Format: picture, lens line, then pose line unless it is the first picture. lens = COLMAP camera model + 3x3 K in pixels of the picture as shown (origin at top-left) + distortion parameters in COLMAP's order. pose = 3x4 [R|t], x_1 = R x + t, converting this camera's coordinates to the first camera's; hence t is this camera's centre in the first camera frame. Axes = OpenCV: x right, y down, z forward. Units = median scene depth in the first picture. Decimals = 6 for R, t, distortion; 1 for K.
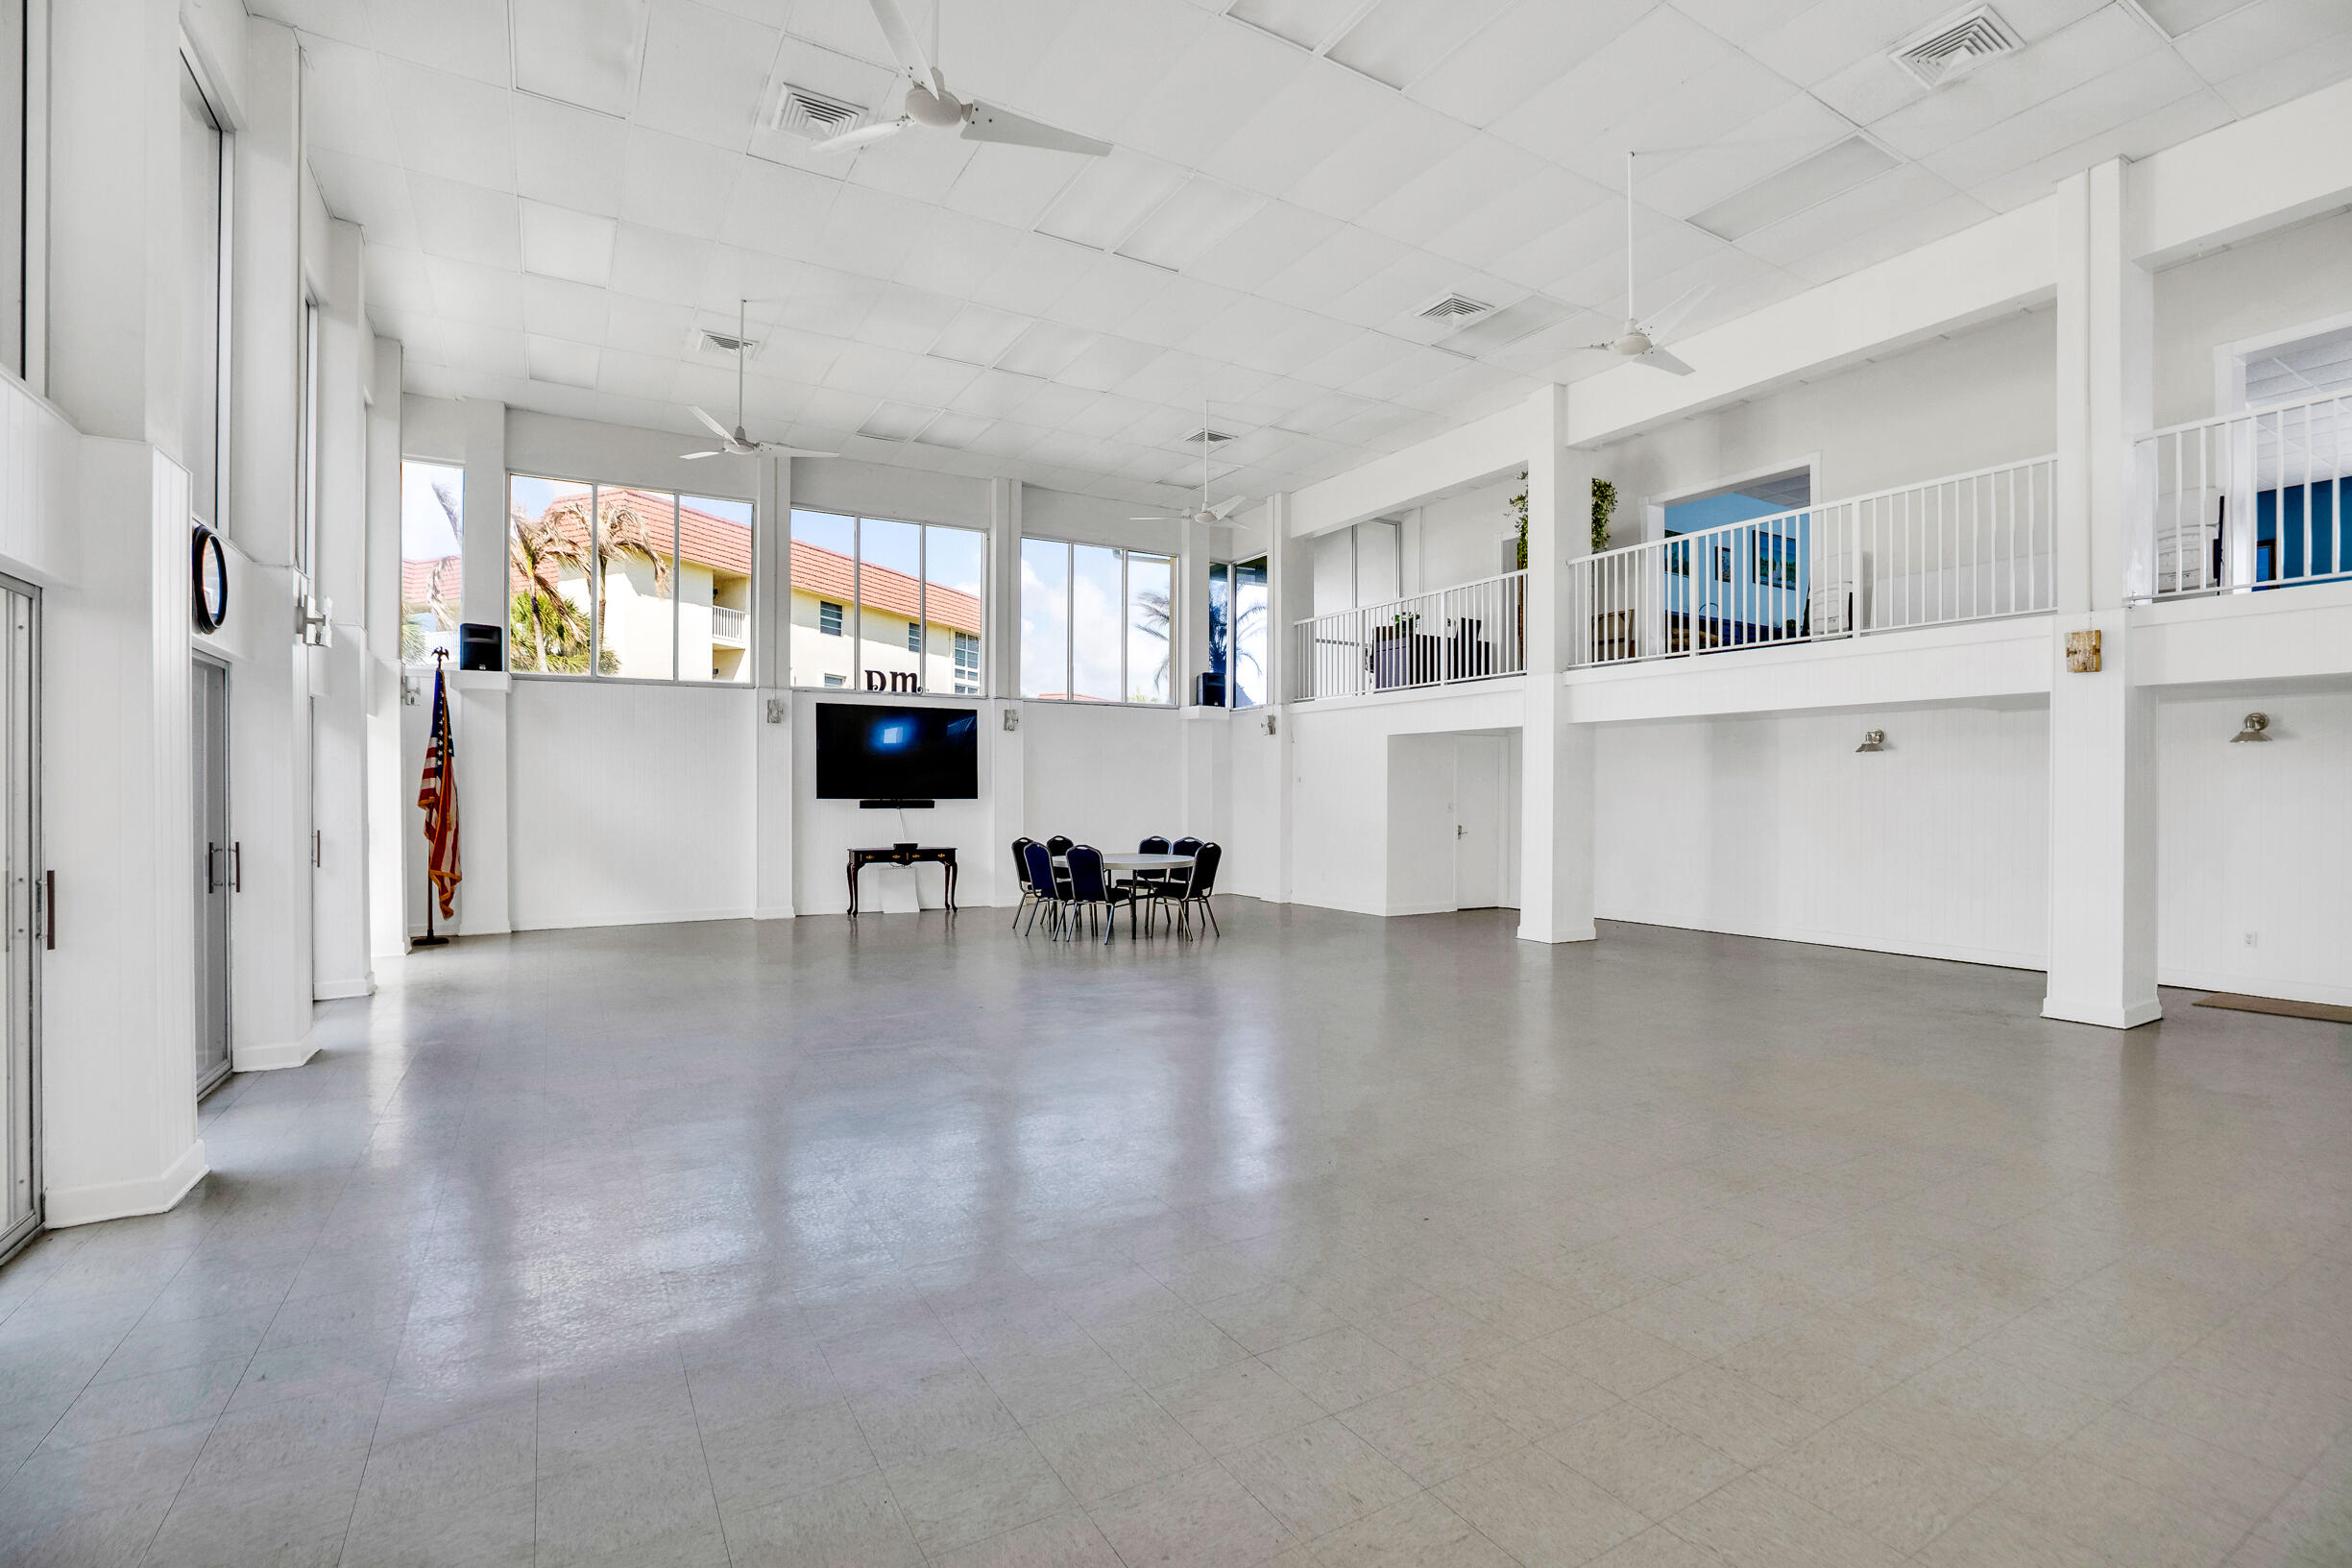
lens RADIAL K [[1078.8, 0, 1186.3], [0, 1078.8, 799.5], [0, 0, 1]] dist [-0.025984, 0.000059]
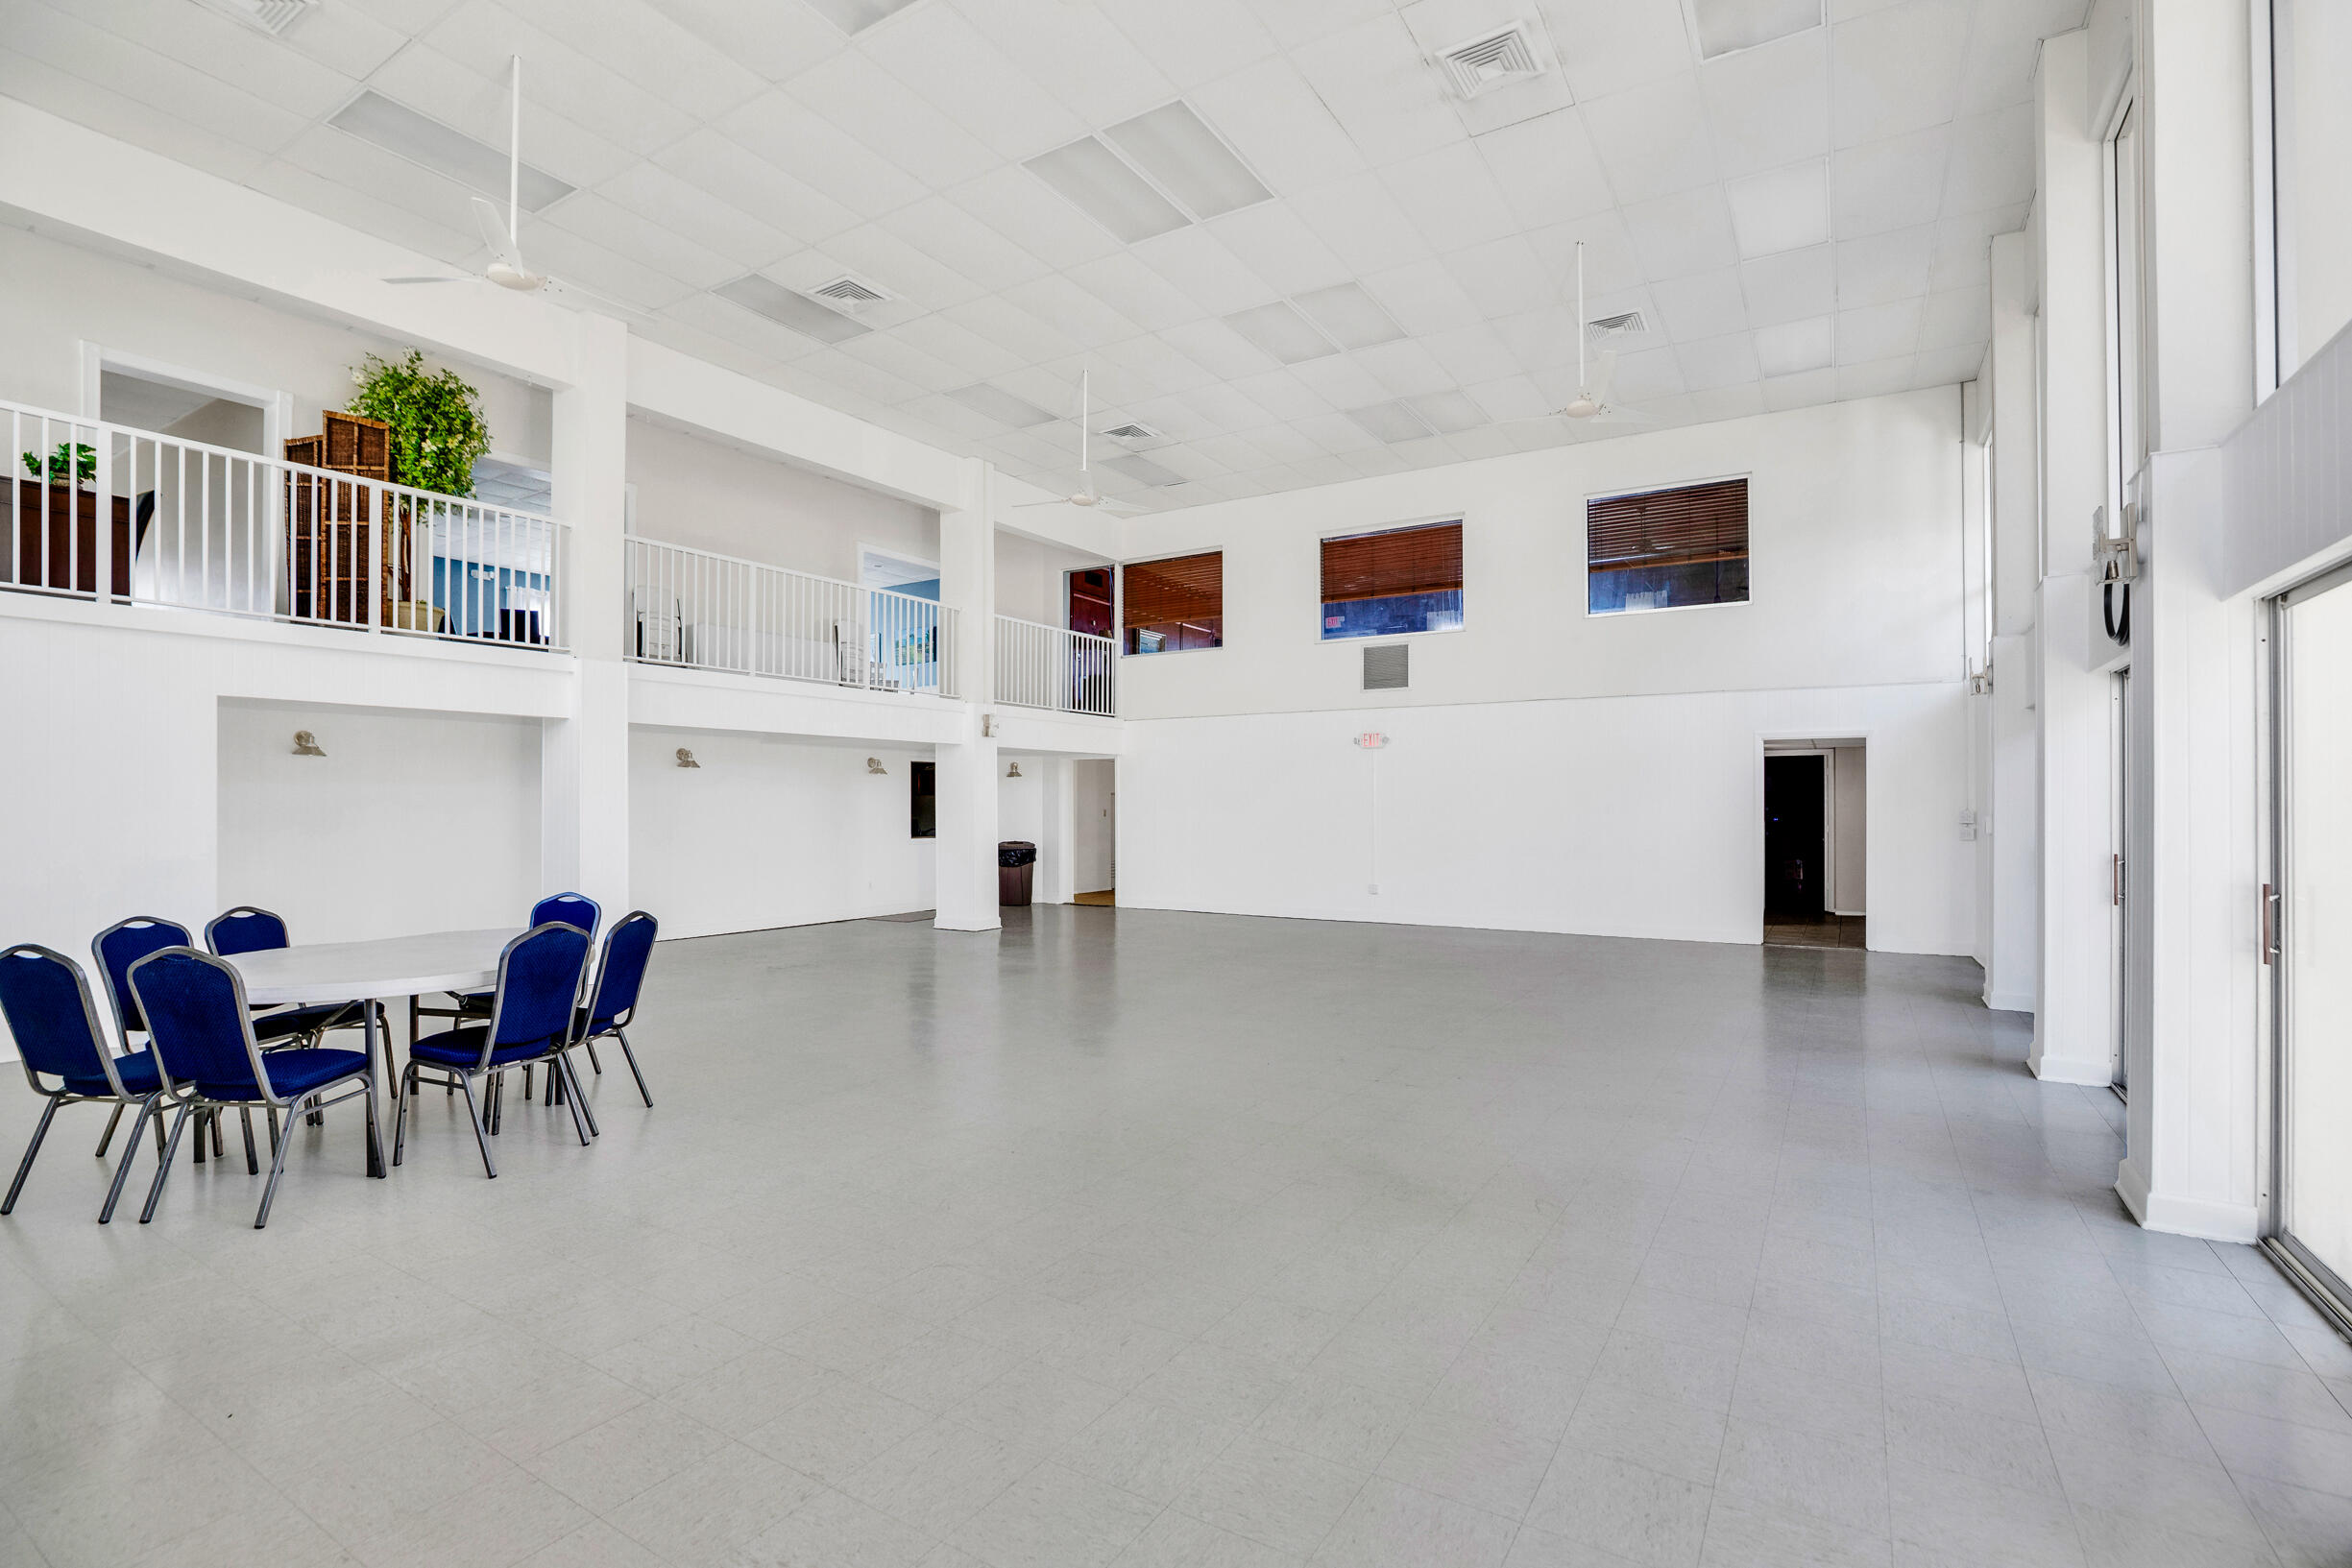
lens RADIAL K [[1078.8, 0, 1186.3], [0, 1078.8, 799.5], [0, 0, 1]] dist [-0.025984, 0.000059]
pose [[-0.414481, 0.008655, 0.910017, -0.592523], [0.004796, 0.999962, -0.007326, 0.002234], [-0.910045, 0.001328, -0.414507, 0.896253]]
